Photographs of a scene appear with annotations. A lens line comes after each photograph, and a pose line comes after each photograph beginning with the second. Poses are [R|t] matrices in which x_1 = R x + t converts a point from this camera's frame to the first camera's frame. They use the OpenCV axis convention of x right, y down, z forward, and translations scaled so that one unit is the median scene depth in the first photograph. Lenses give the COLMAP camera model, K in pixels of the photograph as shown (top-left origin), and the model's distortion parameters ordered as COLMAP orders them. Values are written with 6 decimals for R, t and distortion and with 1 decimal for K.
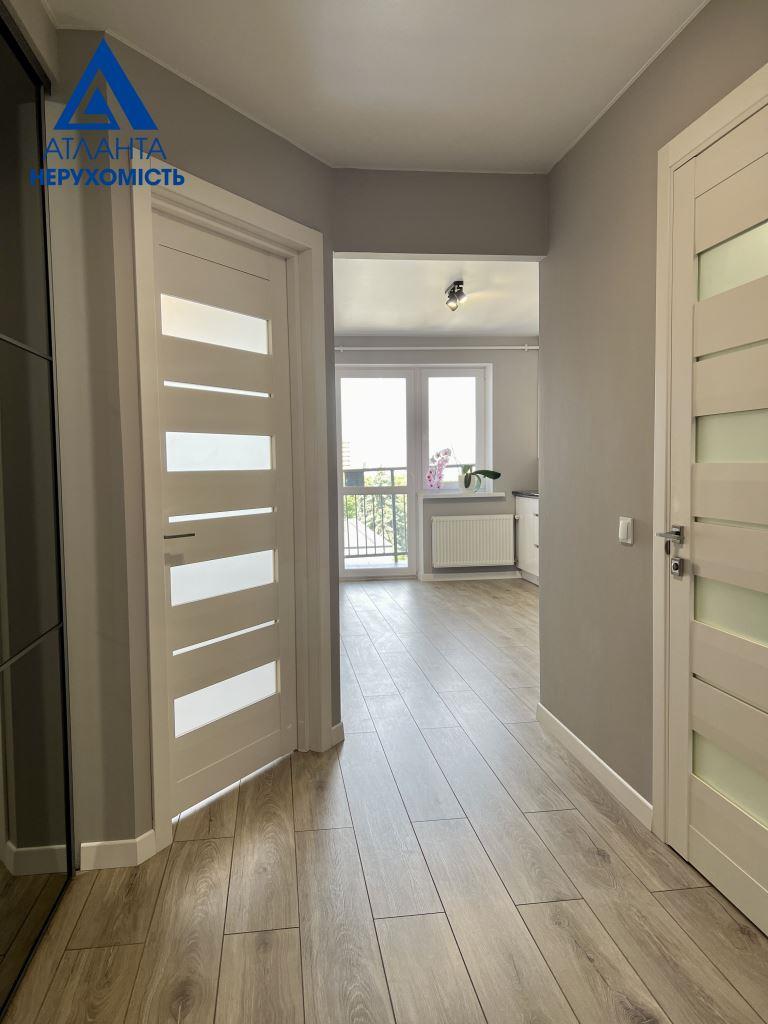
lens RADIAL K [[773.6, 0, 381.0], [0, 773.6, 513.7], [0, 0, 1]] dist [0.067564, -0.079100]
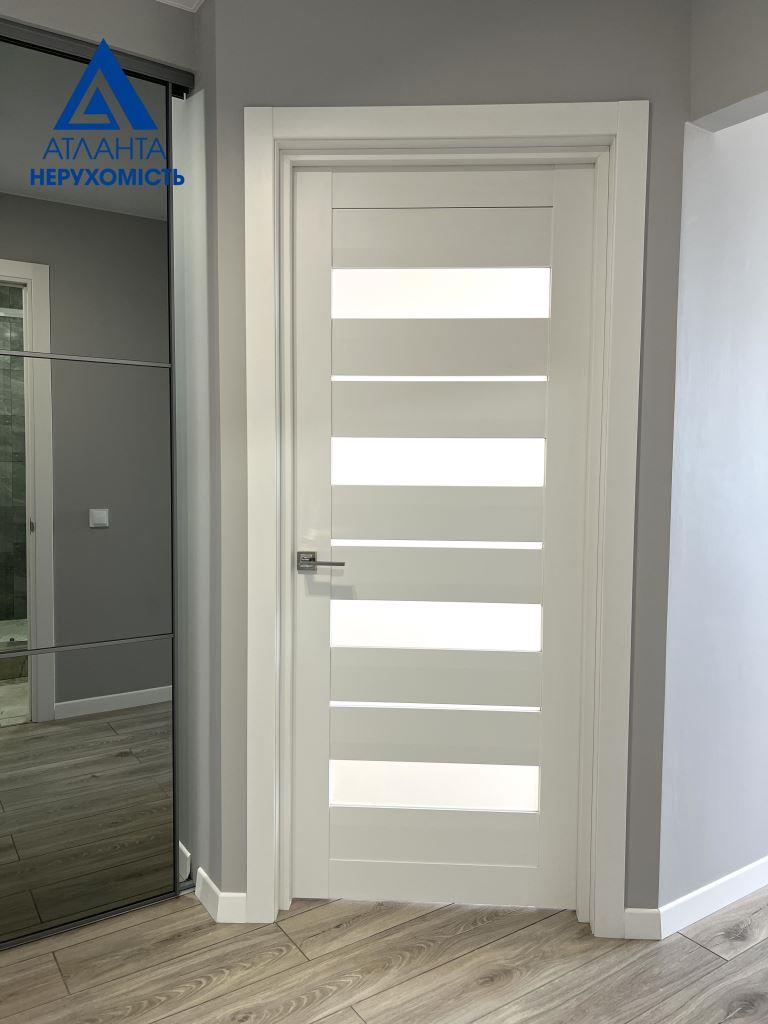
lens RADIAL K [[773.6, 0, 388.4], [0, 773.6, 513.7], [0, 0, 1]] dist [0.067564, -0.079100]
pose [[0.441775, 0.079680, -0.893581, 0.476201], [-0.074470, 0.995867, 0.051984, -0.068683], [0.894030, 0.043580, 0.445883, 0.664644]]
